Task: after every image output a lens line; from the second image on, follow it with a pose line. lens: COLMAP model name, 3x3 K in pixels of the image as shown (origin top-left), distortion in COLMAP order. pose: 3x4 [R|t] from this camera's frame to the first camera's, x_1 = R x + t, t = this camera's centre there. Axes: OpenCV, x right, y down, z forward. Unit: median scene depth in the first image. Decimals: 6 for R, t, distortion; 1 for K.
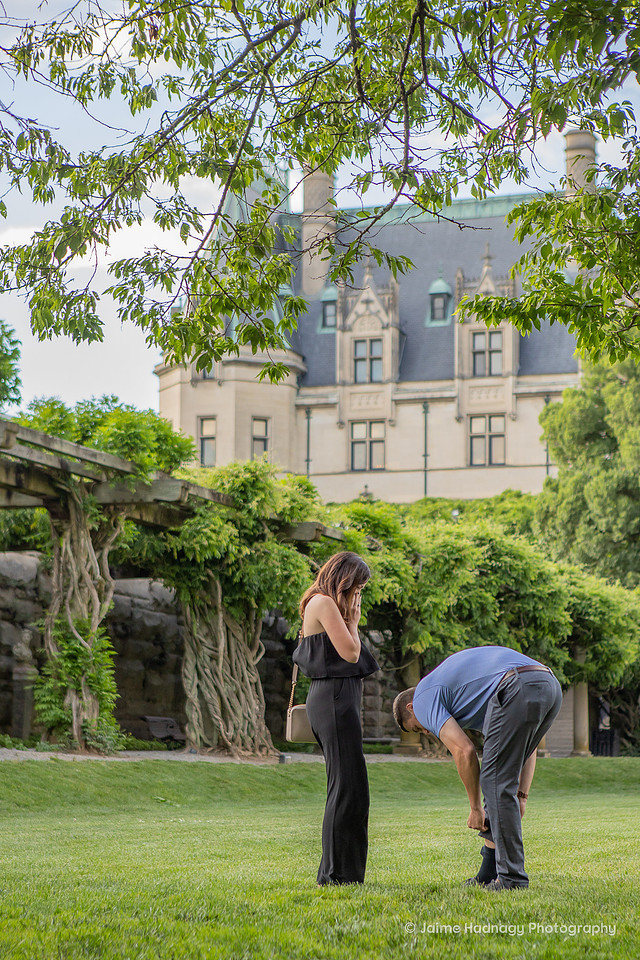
lens RADIAL K [[3232.5, 0, 319.9], [0, 3232.5, 479.5], [0, 0, 1]] dist [0.350730, 0.000000]
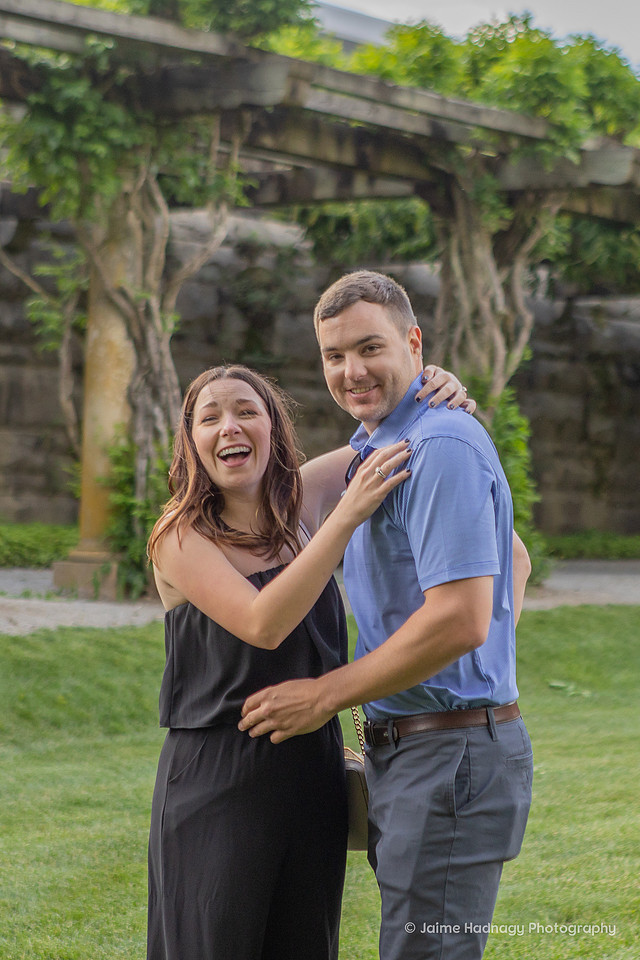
lens RADIAL K [[3232.5, 0, 353.0], [0, 3232.5, 444.2], [0, 0, 1]] dist [0.350730, 0.000000]
pose [[0.960070, 0.006074, -0.279695, 0.078945], [0.021256, 0.995291, 0.094576, -0.003588], [0.278953, -0.096744, 0.955419, 0.393531]]
